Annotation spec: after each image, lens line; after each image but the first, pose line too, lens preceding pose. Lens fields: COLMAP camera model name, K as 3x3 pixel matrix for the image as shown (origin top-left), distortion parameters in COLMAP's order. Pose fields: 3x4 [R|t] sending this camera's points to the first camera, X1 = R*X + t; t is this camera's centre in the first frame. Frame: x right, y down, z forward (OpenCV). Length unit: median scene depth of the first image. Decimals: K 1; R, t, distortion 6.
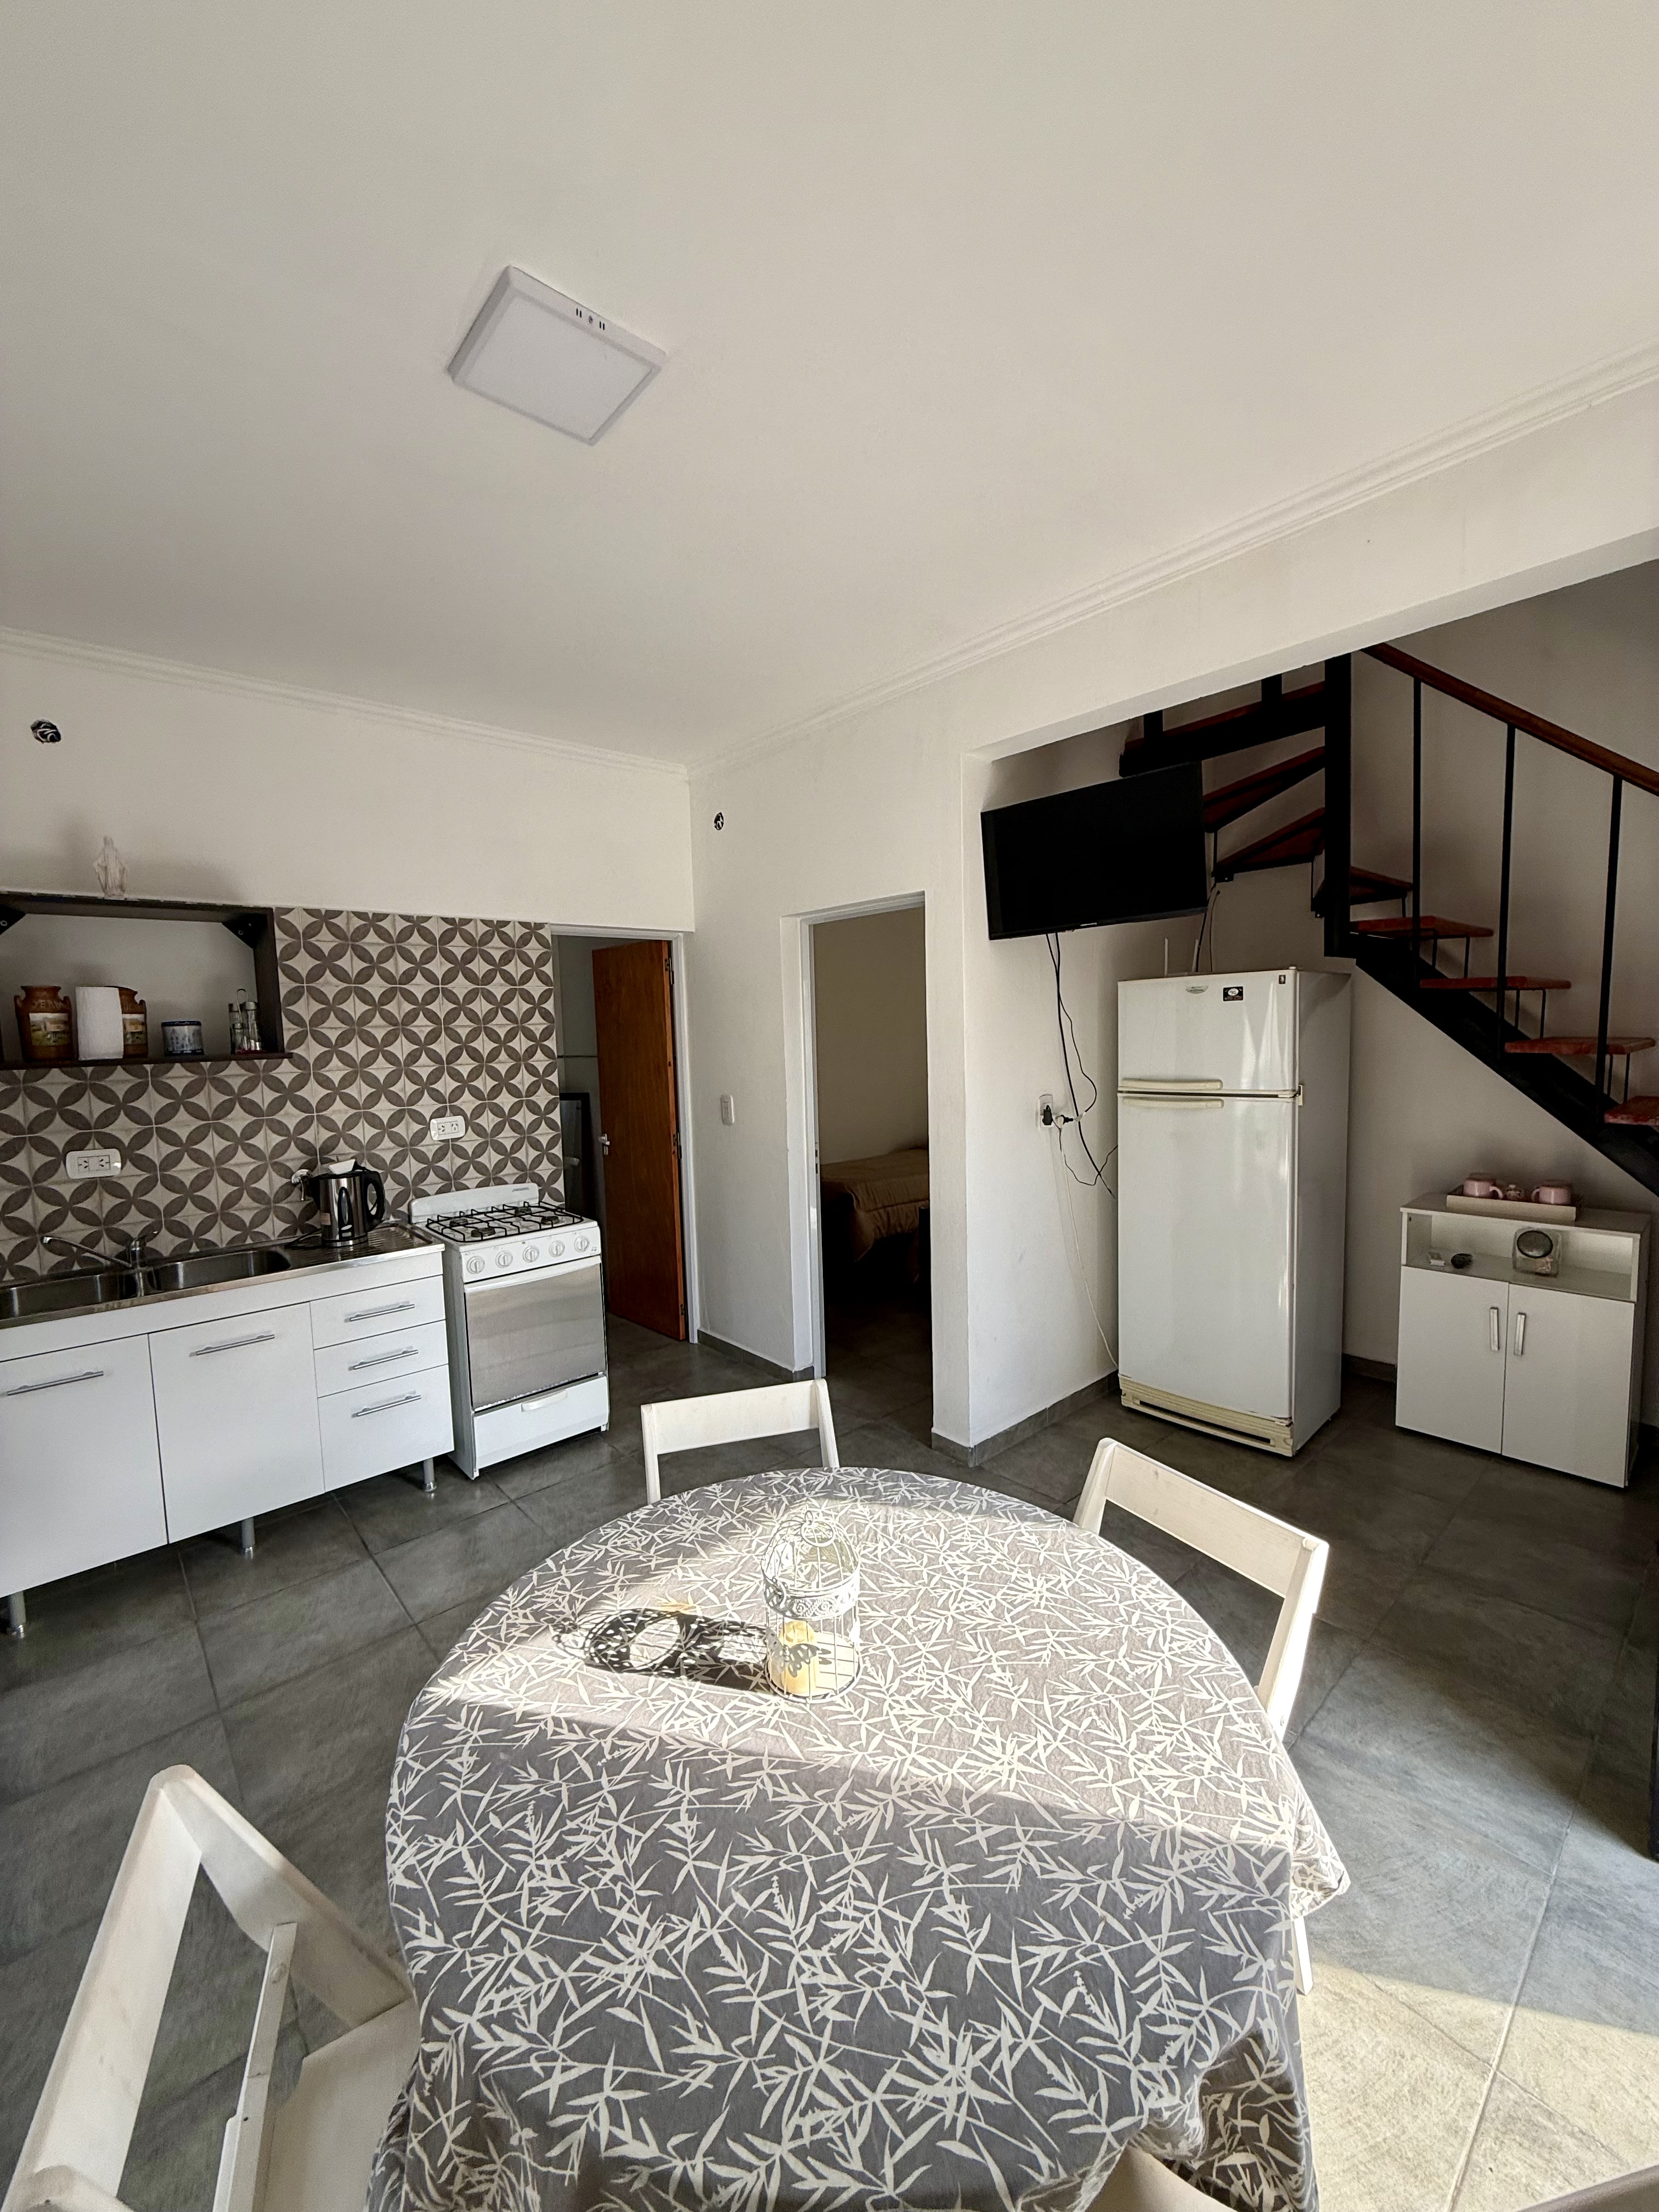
lens RADIAL K [[878.0, 0, 828.4], [0, 878.0, 1101.9], [0, 0, 1]] dist [-0.001519, -0.000118]
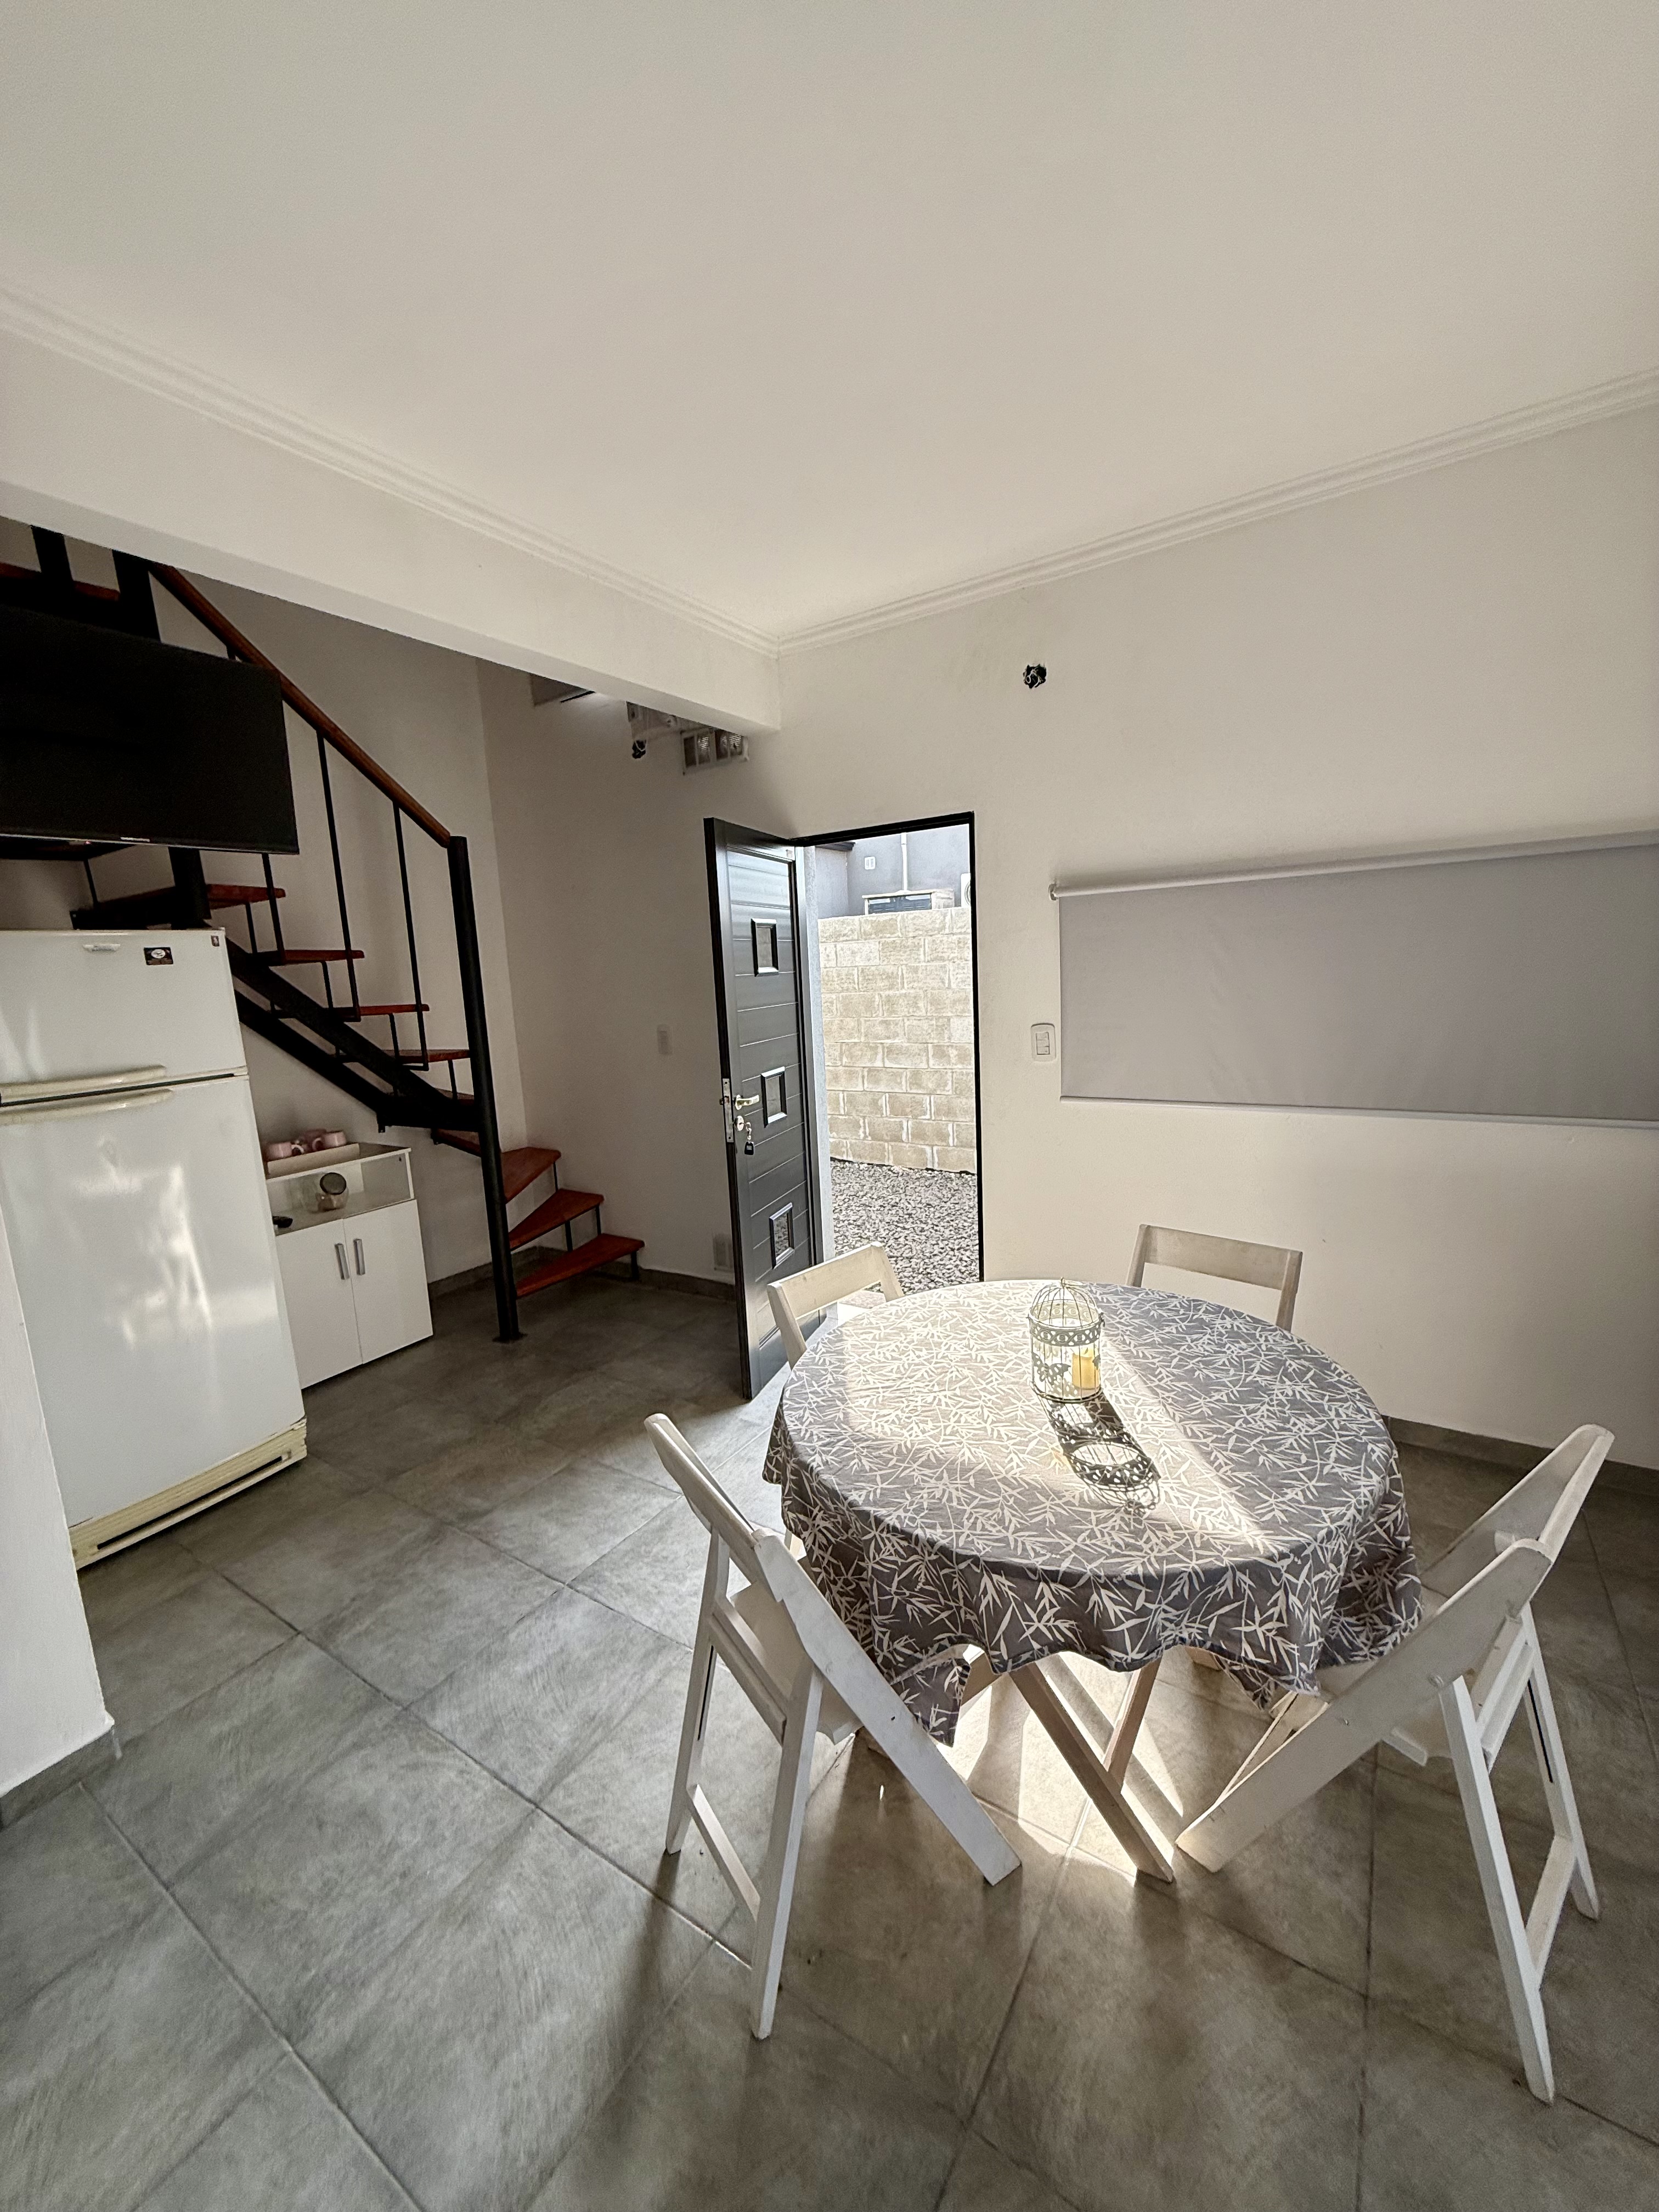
lens RADIAL K [[868.8, 0, 829.5], [0, 868.8, 1106.0], [0, 0, 1]] dist [0.001045, 0.000261]
pose [[-0.259030, -0.115297, 0.958963, -1.203084], [0.139417, 0.977989, 0.155243, -0.070248], [-0.955754, 0.173908, -0.237254, 1.605665]]
